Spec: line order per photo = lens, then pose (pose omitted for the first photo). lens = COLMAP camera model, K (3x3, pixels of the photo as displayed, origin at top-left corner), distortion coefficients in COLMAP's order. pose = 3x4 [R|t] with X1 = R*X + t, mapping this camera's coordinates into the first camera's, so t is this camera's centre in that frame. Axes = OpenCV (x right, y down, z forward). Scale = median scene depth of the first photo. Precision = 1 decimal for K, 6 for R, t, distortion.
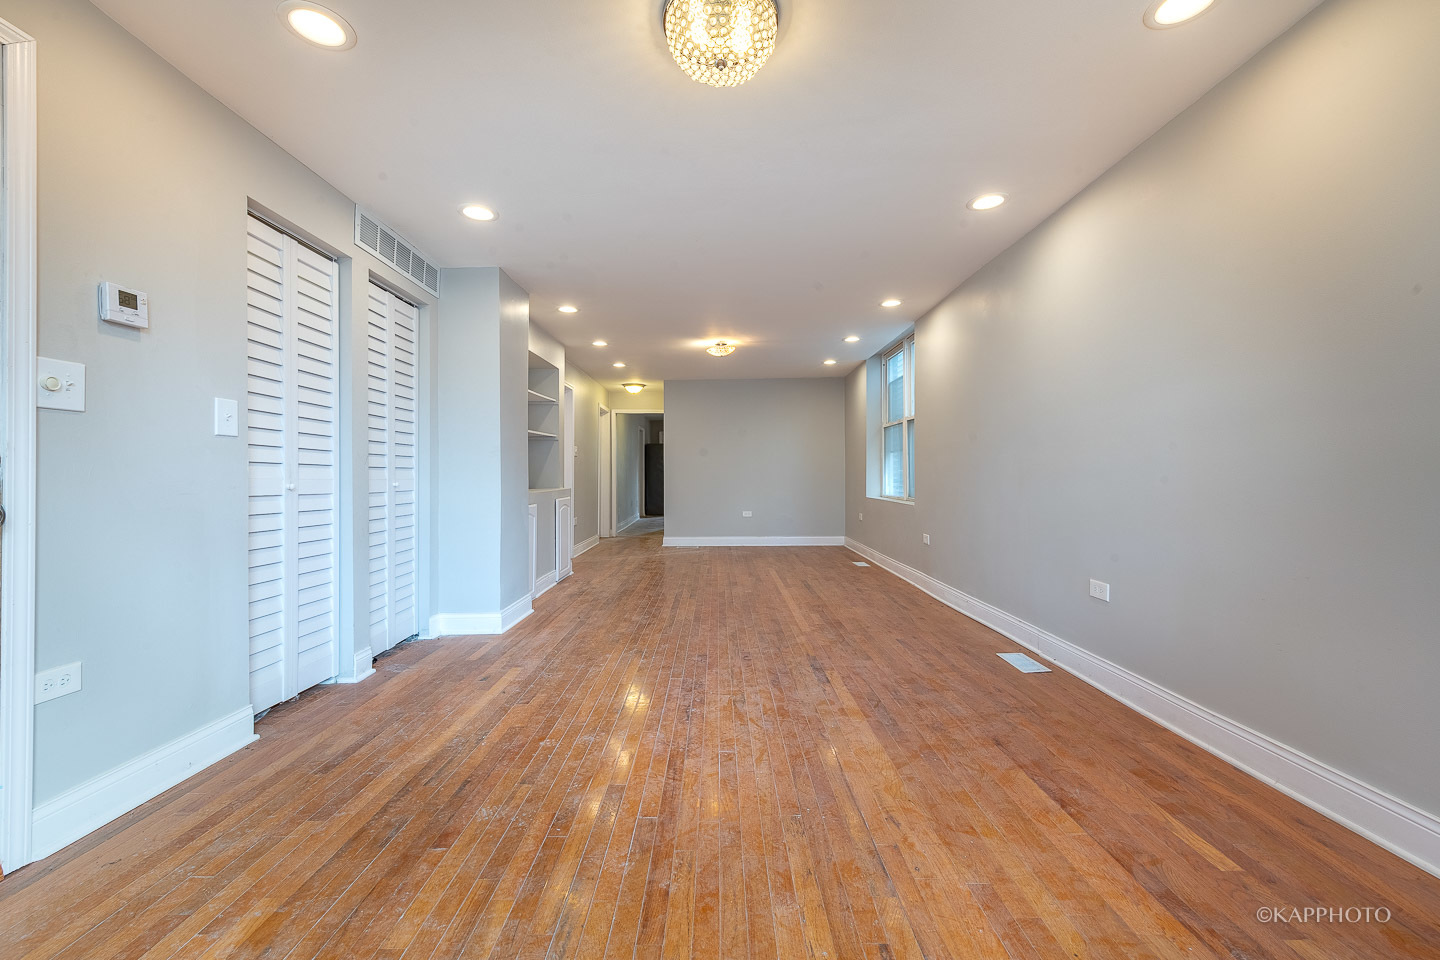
lens RADIAL K [[574.6, 0, 712.7], [0, 574.6, 479.9], [0, 0, 1]] dist [0.015704, -0.004087]
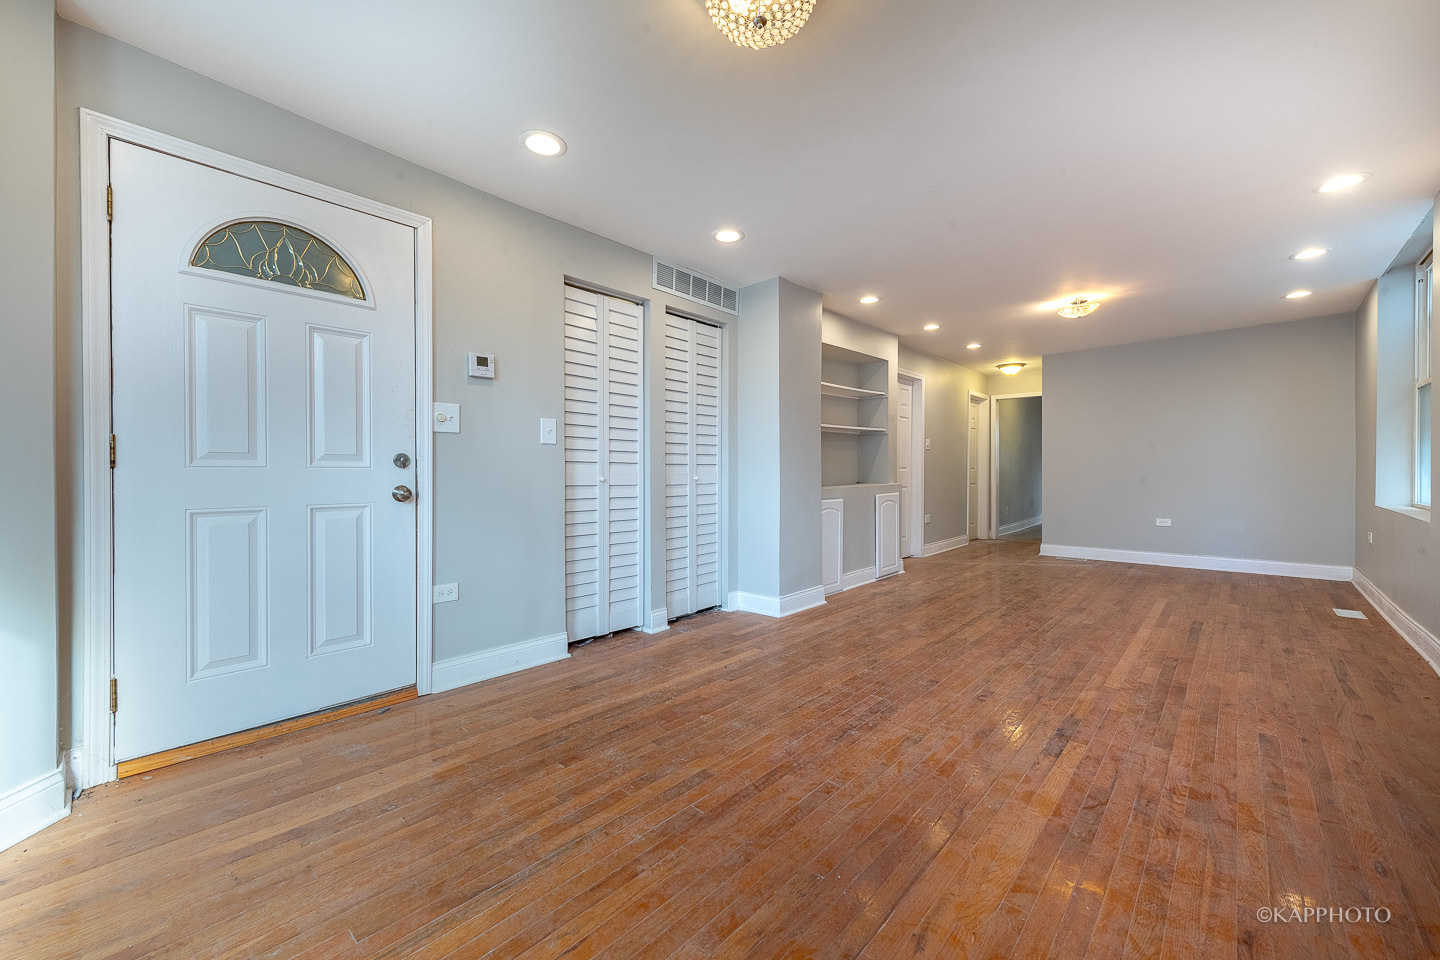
lens RADIAL K [[574.6, 0, 706.6], [0, 574.6, 479.3], [0, 0, 1]] dist [0.015704, -0.004087]
pose [[0.742482, 0.009902, -0.669793, 0.327878], [-0.004069, 0.999939, 0.010273, -0.002975], [0.669854, -0.004902, 0.742477, 0.149551]]
